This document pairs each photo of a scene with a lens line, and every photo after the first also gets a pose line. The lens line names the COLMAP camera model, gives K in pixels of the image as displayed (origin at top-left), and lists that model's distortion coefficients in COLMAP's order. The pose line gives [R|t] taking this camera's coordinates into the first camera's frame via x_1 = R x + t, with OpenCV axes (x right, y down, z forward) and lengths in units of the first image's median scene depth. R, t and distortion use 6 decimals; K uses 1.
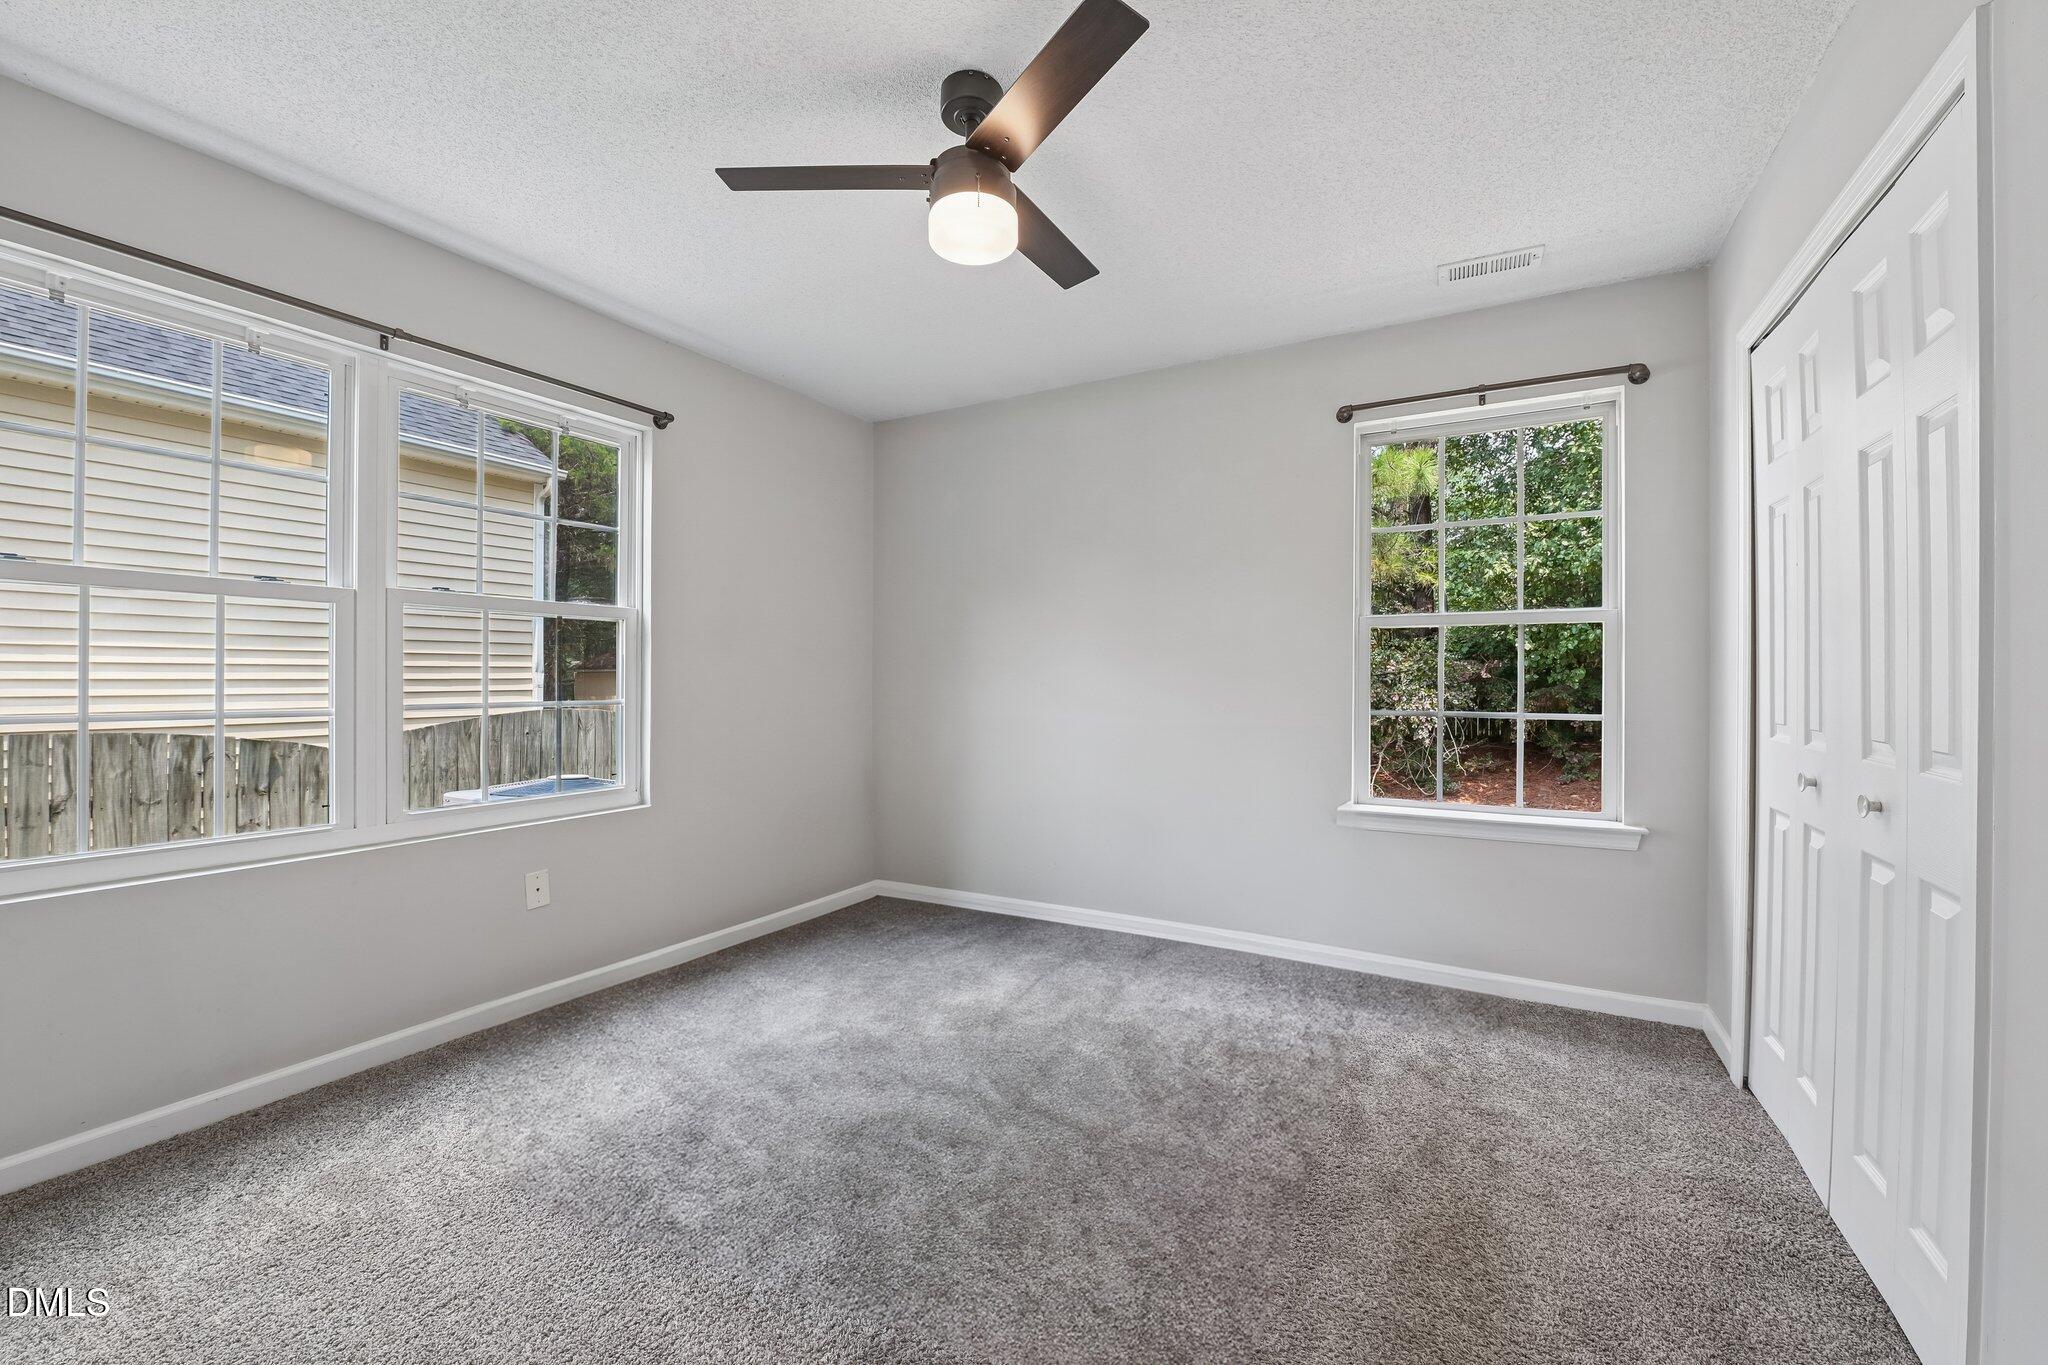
lens RADIAL K [[806.4, 0, 1021.9], [0, 806.4, 678.0], [0, 0, 1]] dist [-0.010746, -0.000287]
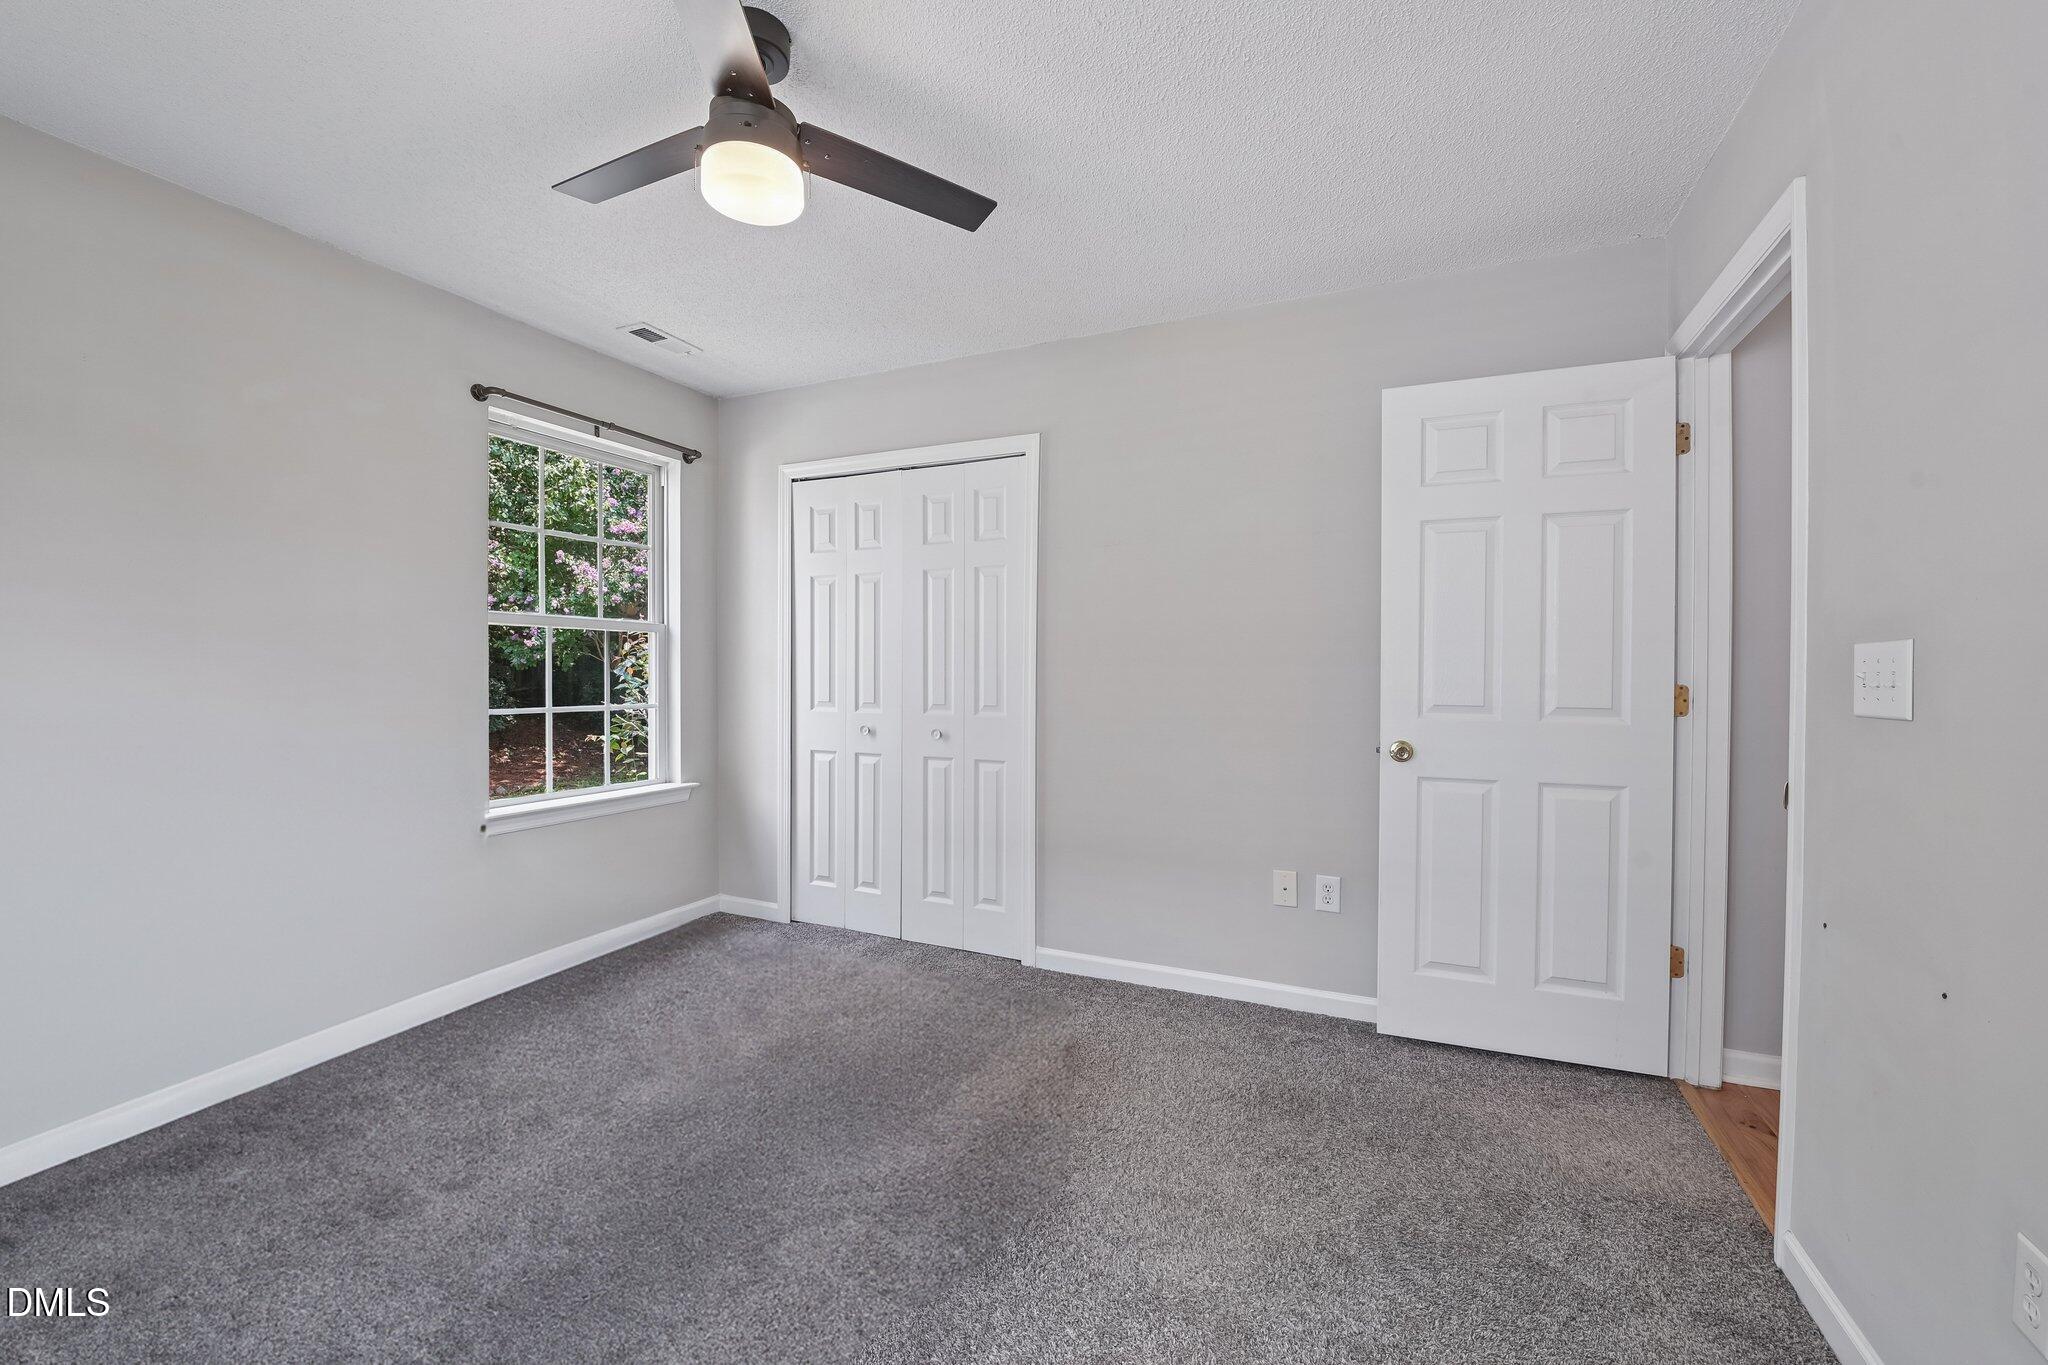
lens RADIAL K [[806.4, 0, 1021.9], [0, 806.4, 678.0], [0, 0, 1]] dist [-0.010746, -0.000287]
pose [[-0.062794, -0.009091, 0.997985, -0.386047], [-0.001371, 0.999958, 0.009023, -0.005399], [-0.998026, -0.000802, -0.062804, 0.298240]]
